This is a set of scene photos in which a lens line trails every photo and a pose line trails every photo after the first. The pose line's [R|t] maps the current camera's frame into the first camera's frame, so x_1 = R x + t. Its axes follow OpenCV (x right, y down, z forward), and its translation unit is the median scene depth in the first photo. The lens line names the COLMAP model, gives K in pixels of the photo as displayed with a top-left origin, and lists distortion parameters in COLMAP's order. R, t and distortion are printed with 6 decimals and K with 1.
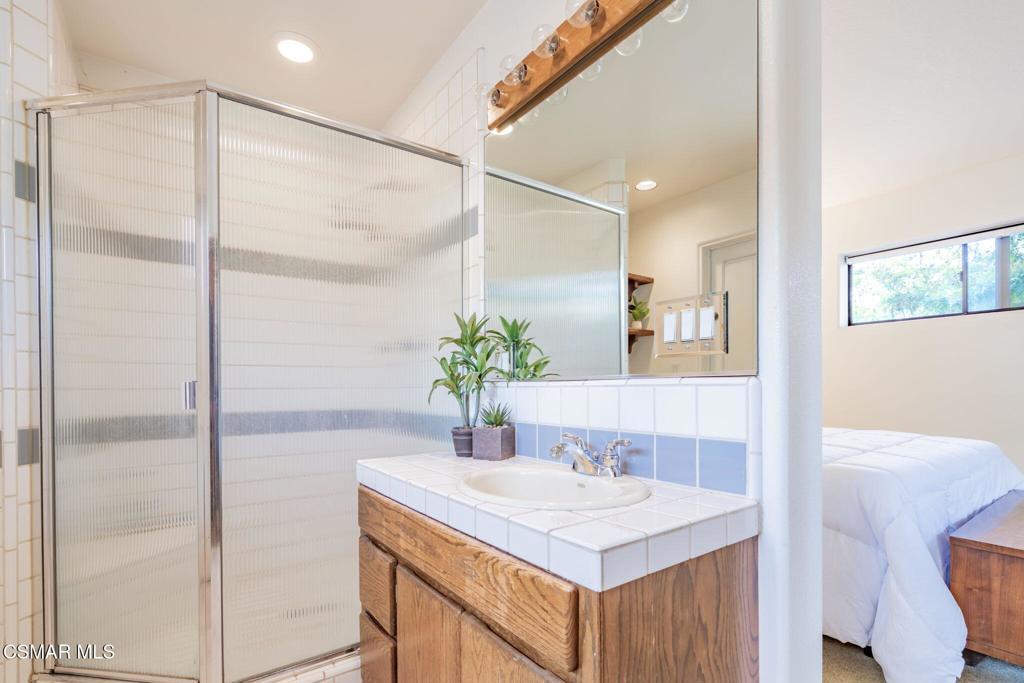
lens RADIAL K [[491.9, 0, 514.0], [0, 491.9, 391.6], [0, 0, 1]] dist [-0.002624, -0.000225]
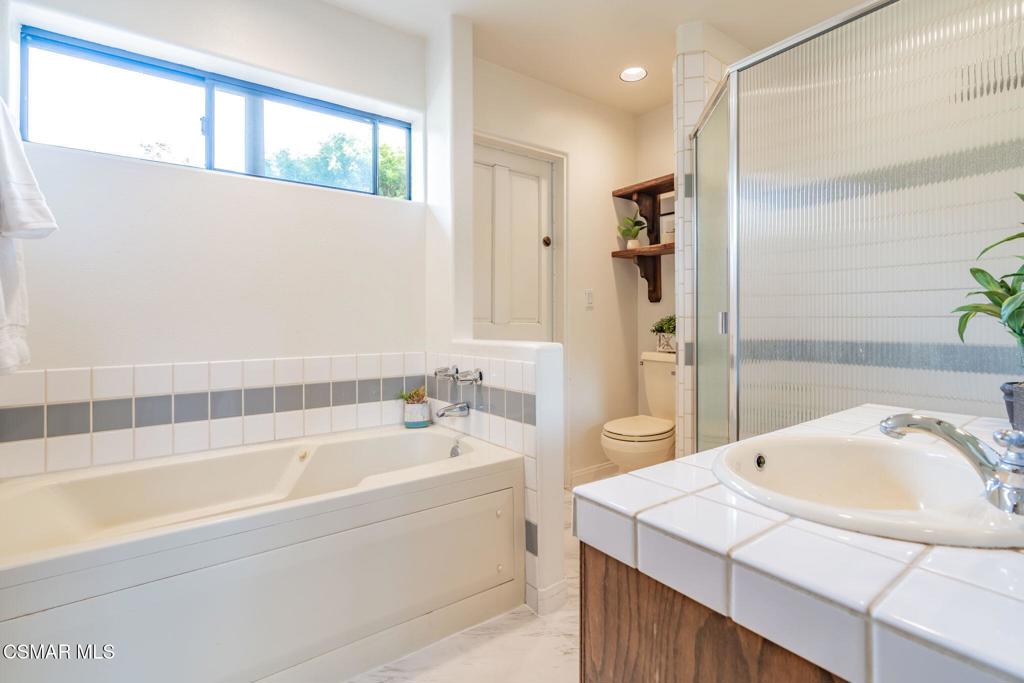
lens RADIAL K [[466.0, 0, 512.5], [0, 466.0, 343.4], [0, 0, 1]] dist [-0.002830, -0.000096]
pose [[-0.003441, 0.056947, -0.998371, 0.614461], [-0.005884, 0.998359, 0.056966, -0.004196], [0.999977, 0.006071, -0.003100, 0.525849]]
